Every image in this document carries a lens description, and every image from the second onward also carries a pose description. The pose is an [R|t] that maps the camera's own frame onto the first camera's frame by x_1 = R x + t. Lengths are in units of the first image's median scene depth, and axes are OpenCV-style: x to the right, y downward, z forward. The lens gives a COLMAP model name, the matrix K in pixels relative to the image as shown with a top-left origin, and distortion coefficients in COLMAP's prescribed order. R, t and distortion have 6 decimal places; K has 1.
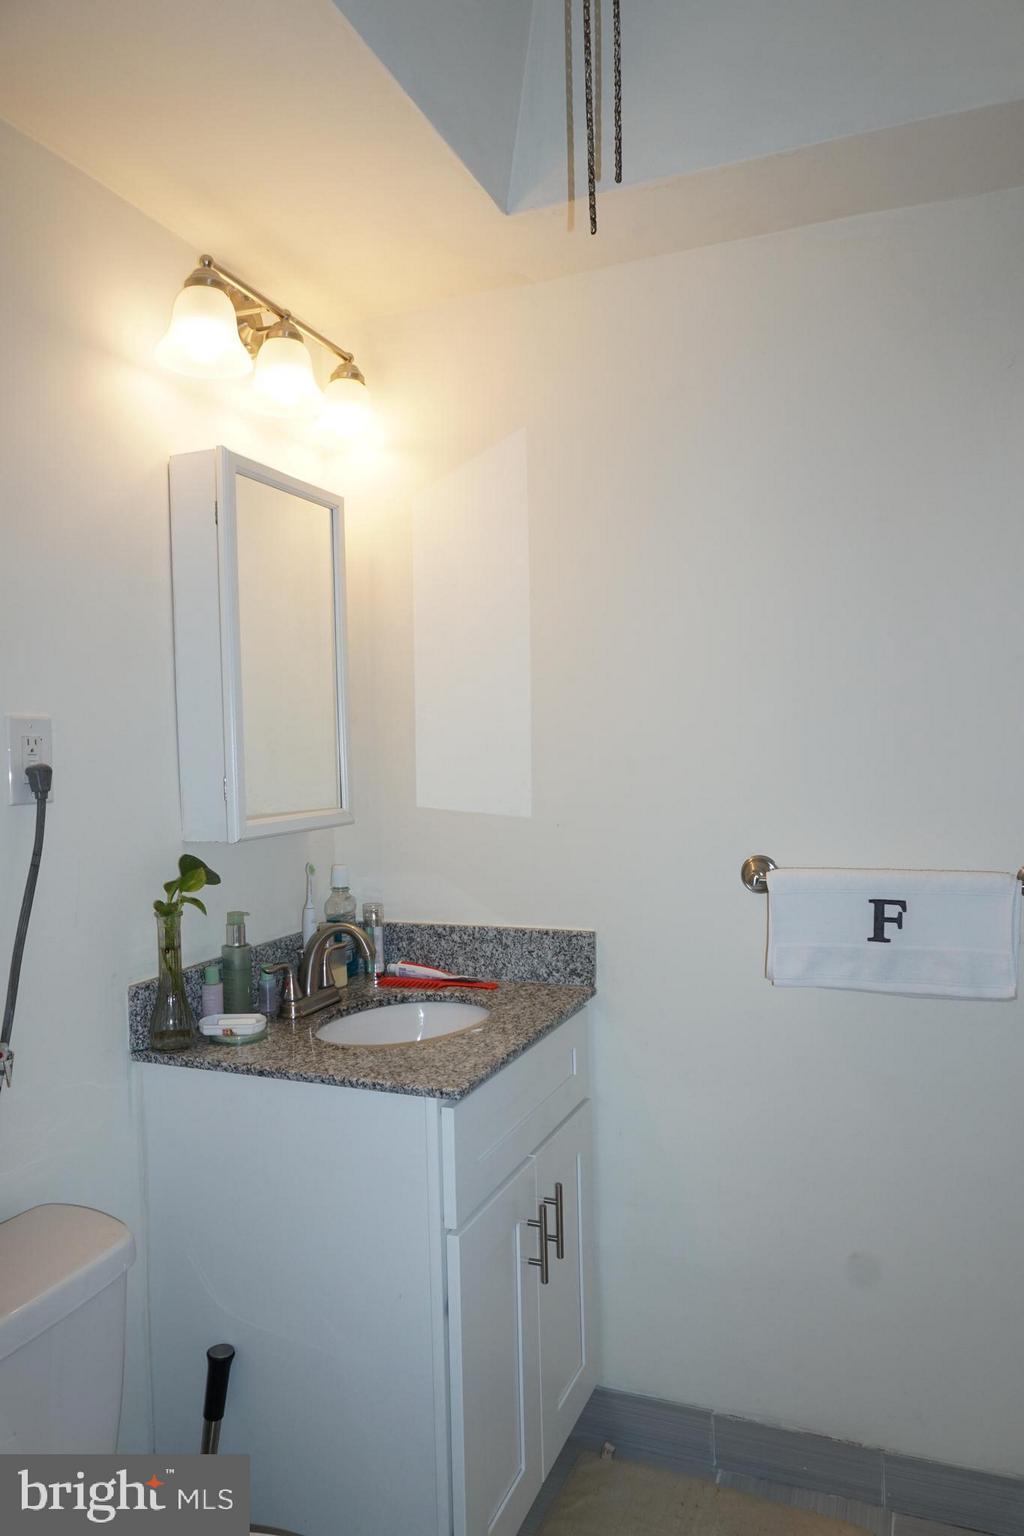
lens RADIAL K [[1035.0, 0, 506.5], [0, 1035.0, 763.6], [0, 0, 1]] dist [-0.033255, 0.027543]
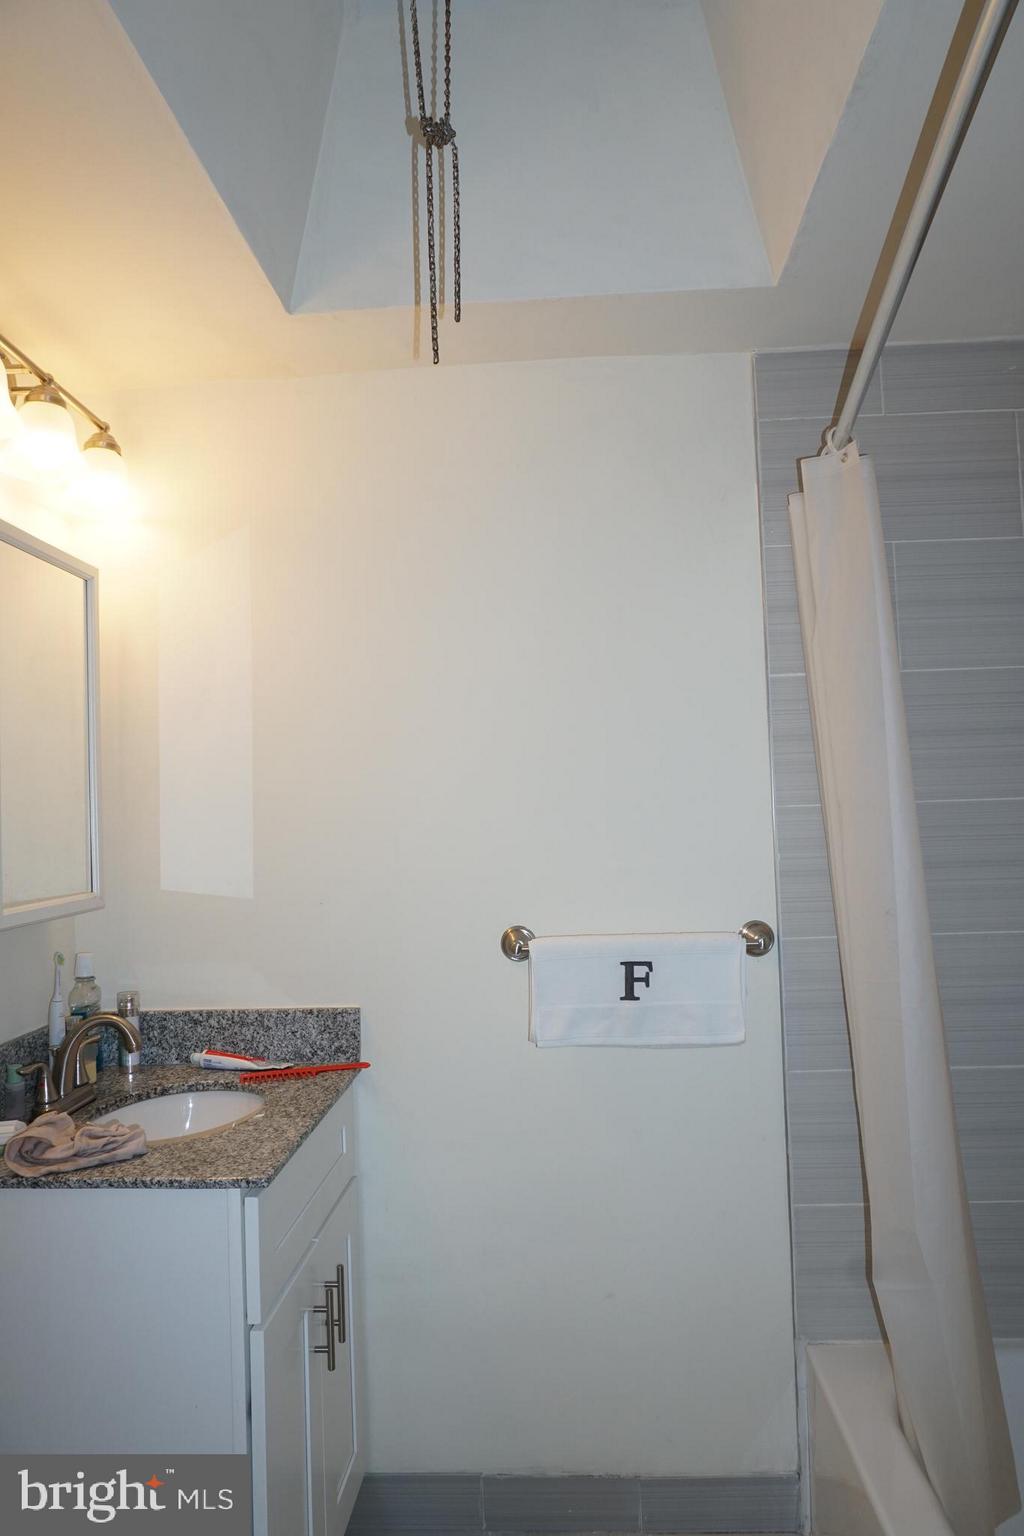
lens RADIAL K [[1035.0, 0, 512.4], [0, 1035.0, 765.5], [0, 0, 1]] dist [-0.033255, 0.027543]
pose [[0.946879, 0.009754, 0.321442, -0.110741], [0.011978, 0.997777, -0.065562, -0.007088], [-0.321367, 0.065929, 0.944657, -0.024429]]
